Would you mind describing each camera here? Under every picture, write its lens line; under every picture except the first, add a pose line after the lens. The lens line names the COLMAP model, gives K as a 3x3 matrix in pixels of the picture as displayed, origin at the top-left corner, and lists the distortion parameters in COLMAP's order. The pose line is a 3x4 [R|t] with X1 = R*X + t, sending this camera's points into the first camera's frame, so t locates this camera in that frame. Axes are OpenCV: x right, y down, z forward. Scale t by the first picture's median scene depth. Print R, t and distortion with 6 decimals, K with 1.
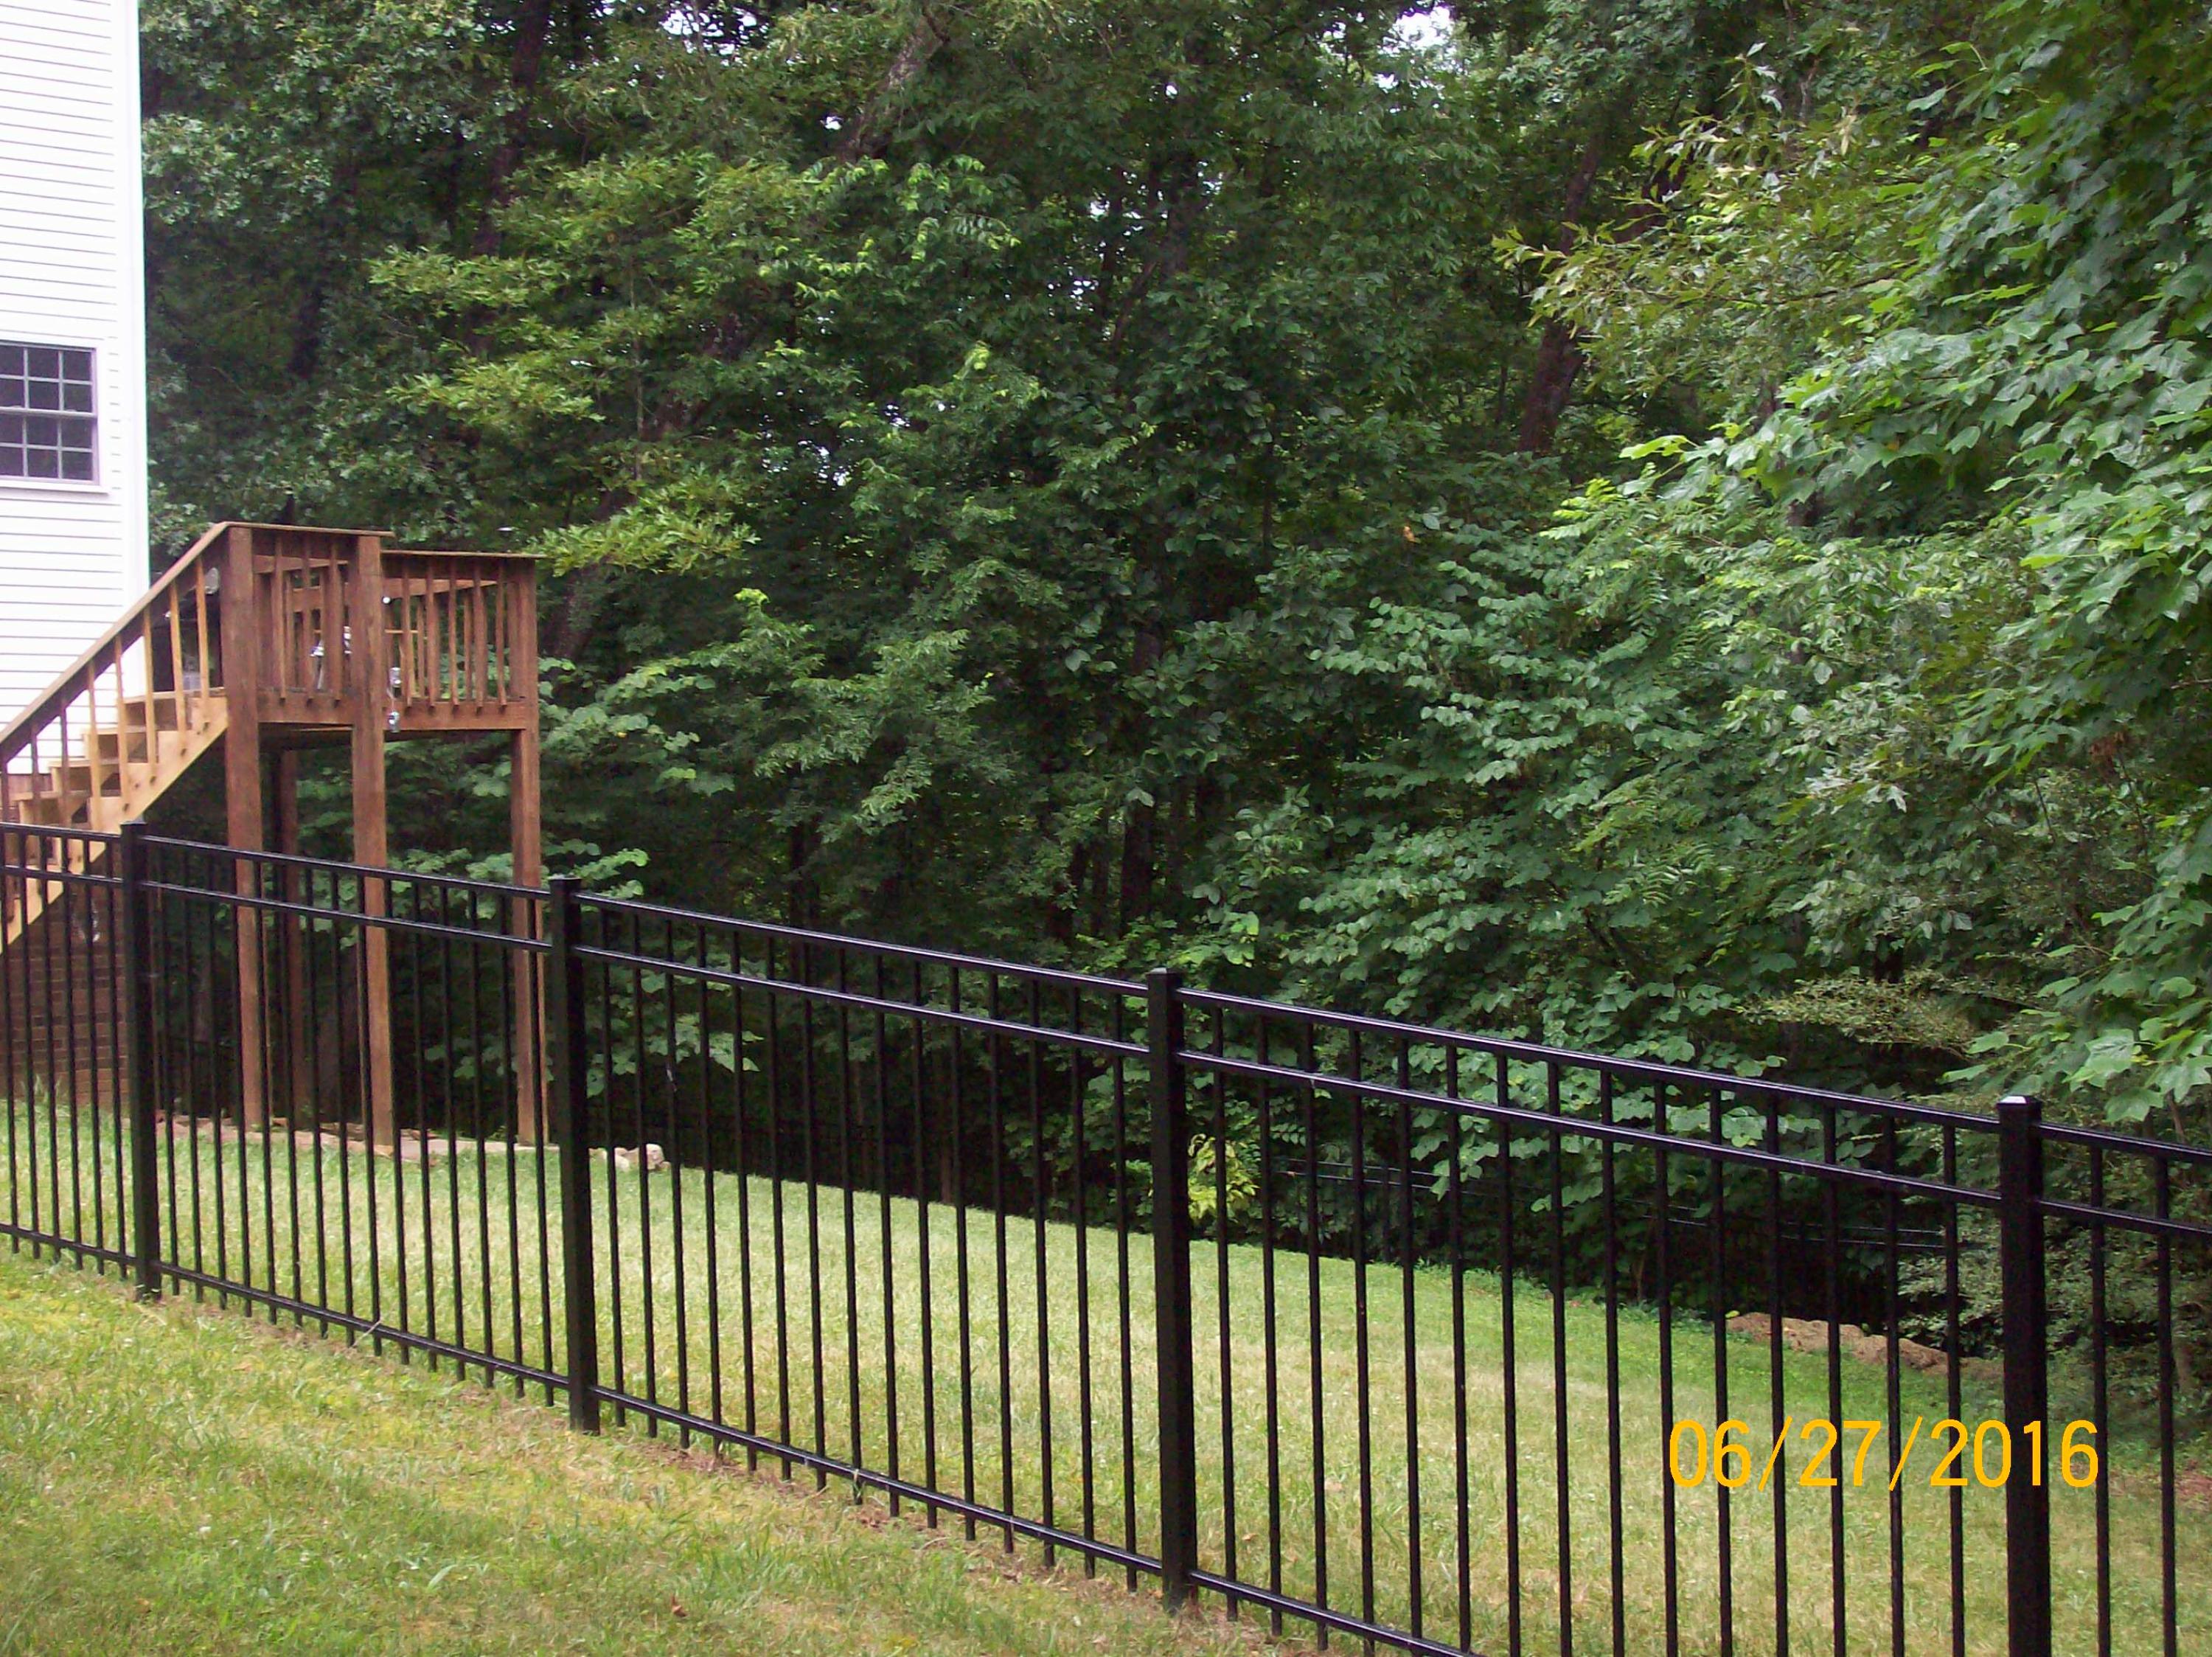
lens RADIAL K [[3624.6, 0, 1106.0], [0, 3624.6, 828.5], [0, 0, 1]] dist [-0.084269, 0.005569]
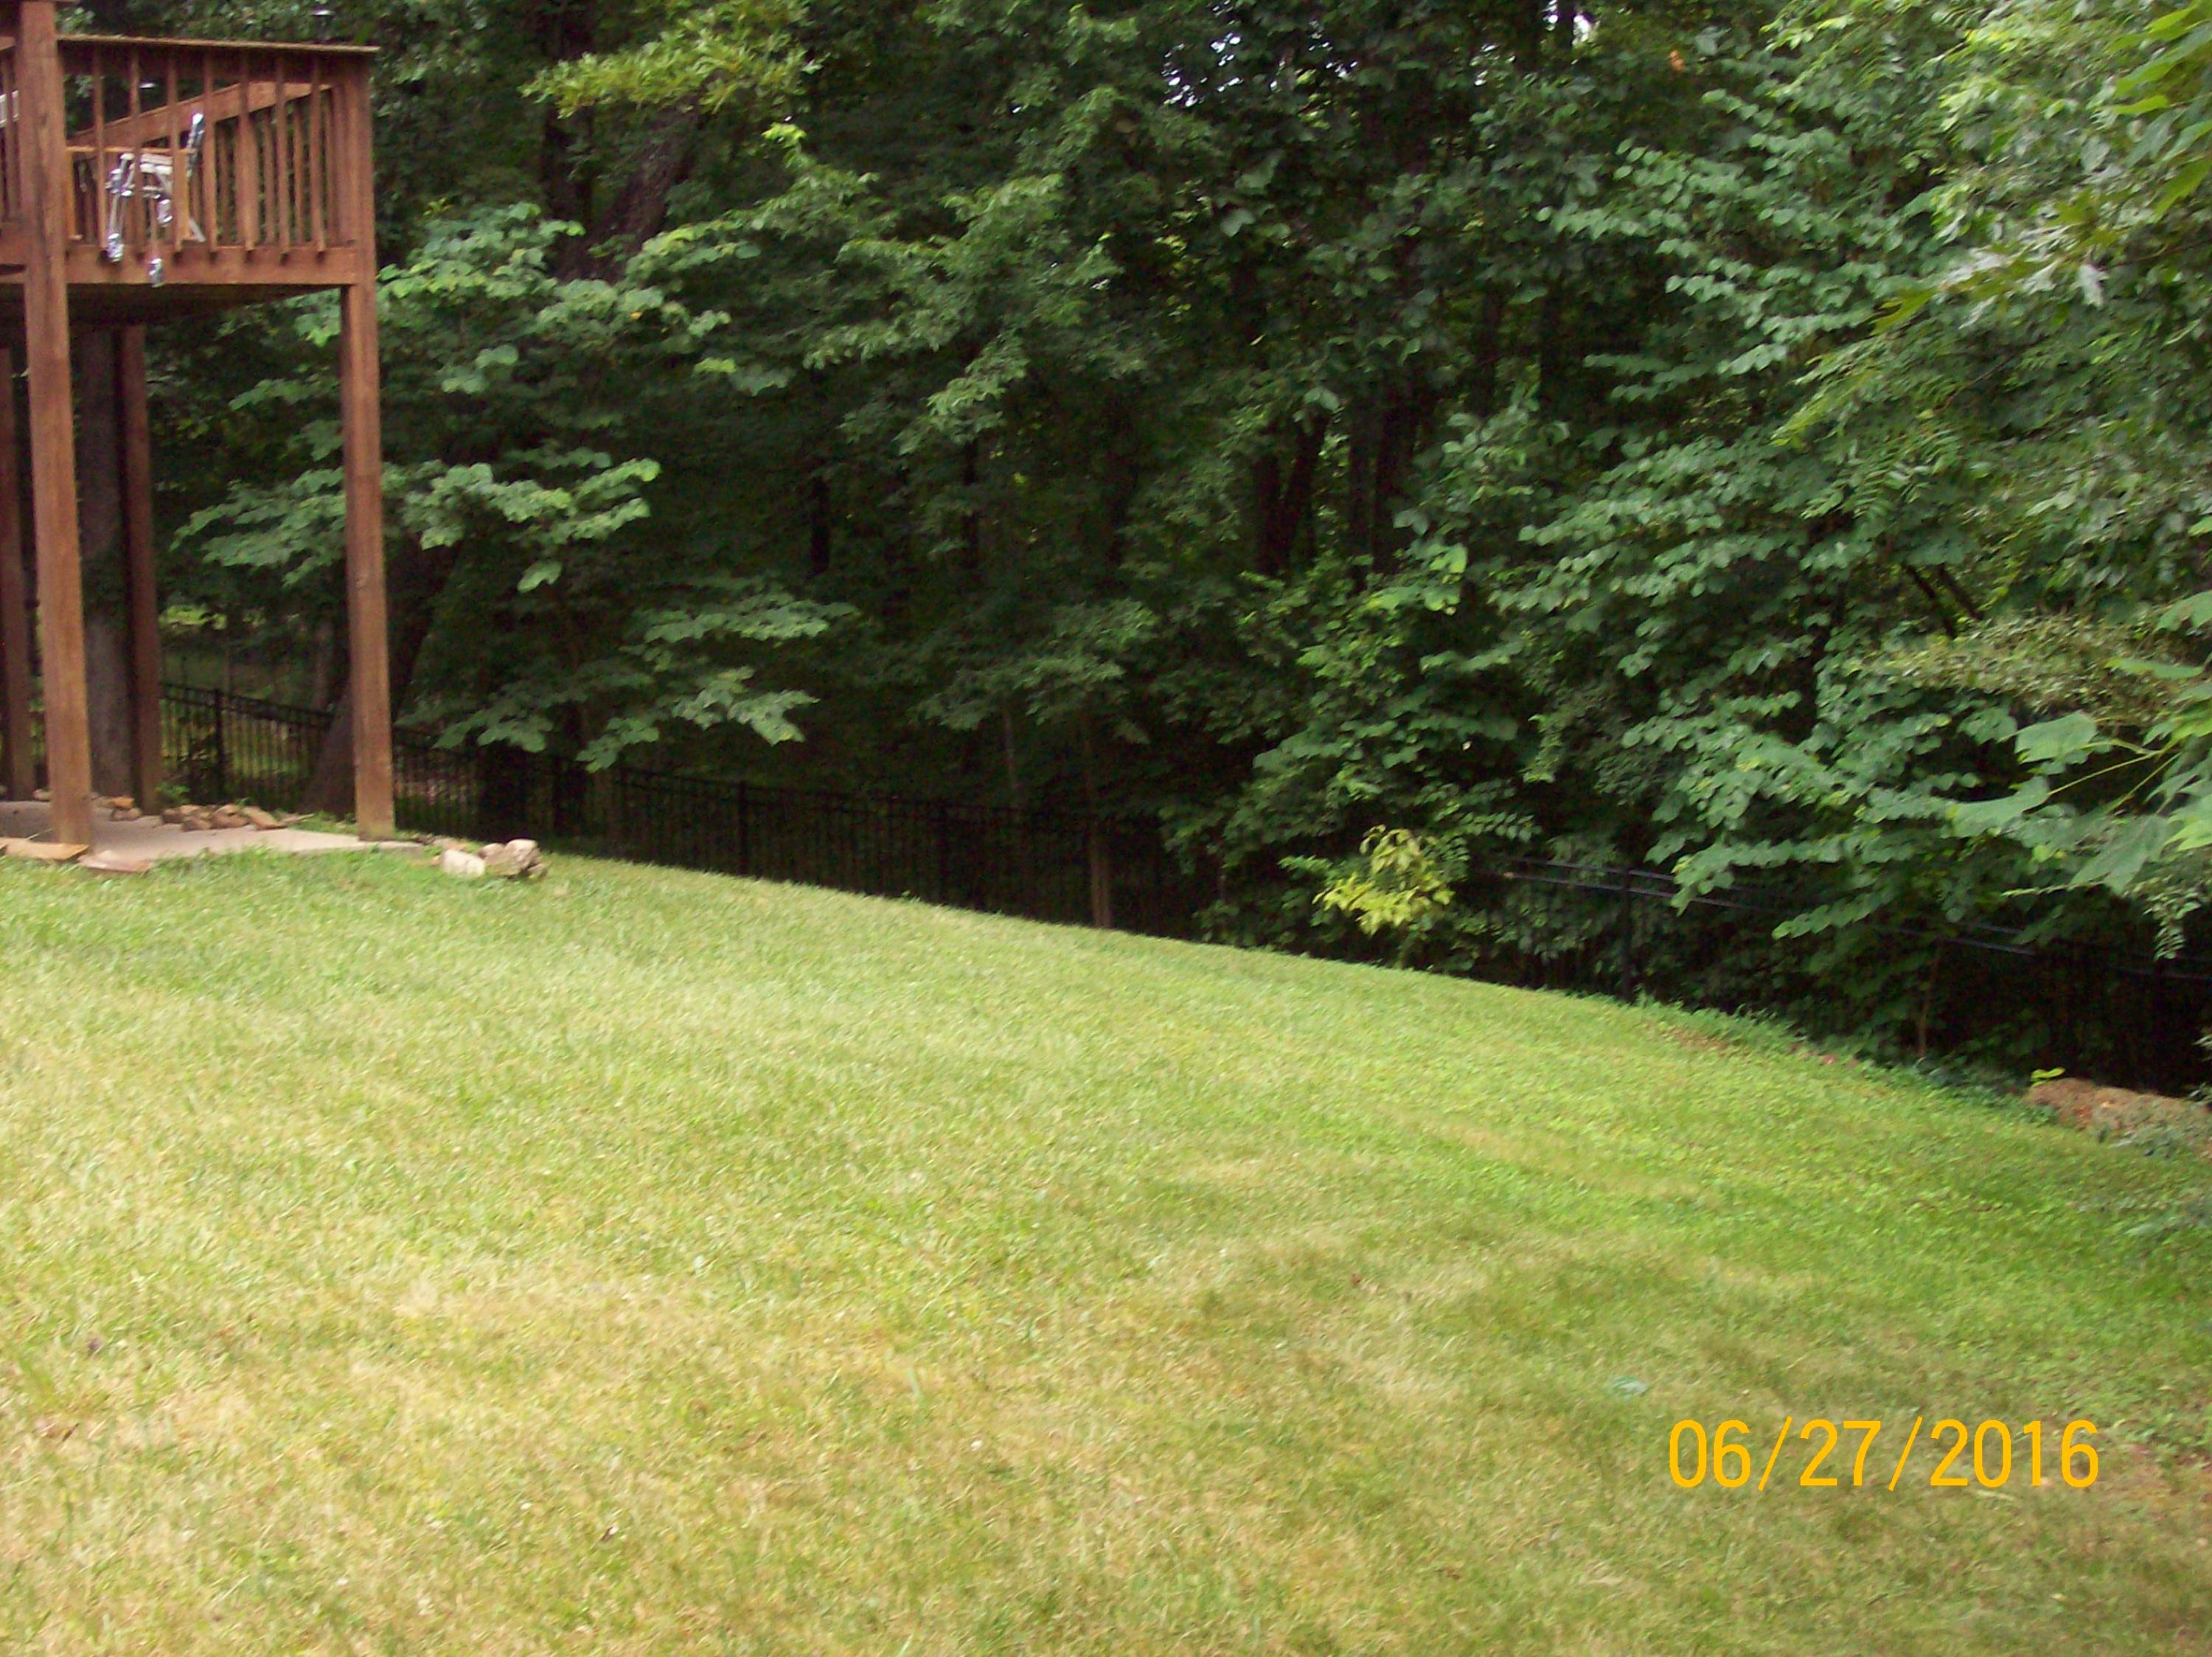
lens RADIAL K [[3624.6, 0, 1106.0], [0, 3624.6, 828.5], [0, 0, 1]] dist [-0.084269, 0.005569]
pose [[0.990839, 0.012804, -0.134437, 0.072918], [-0.000191, 0.995627, 0.093417, 0.011481], [0.135046, -0.092535, 0.986509, 0.215896]]
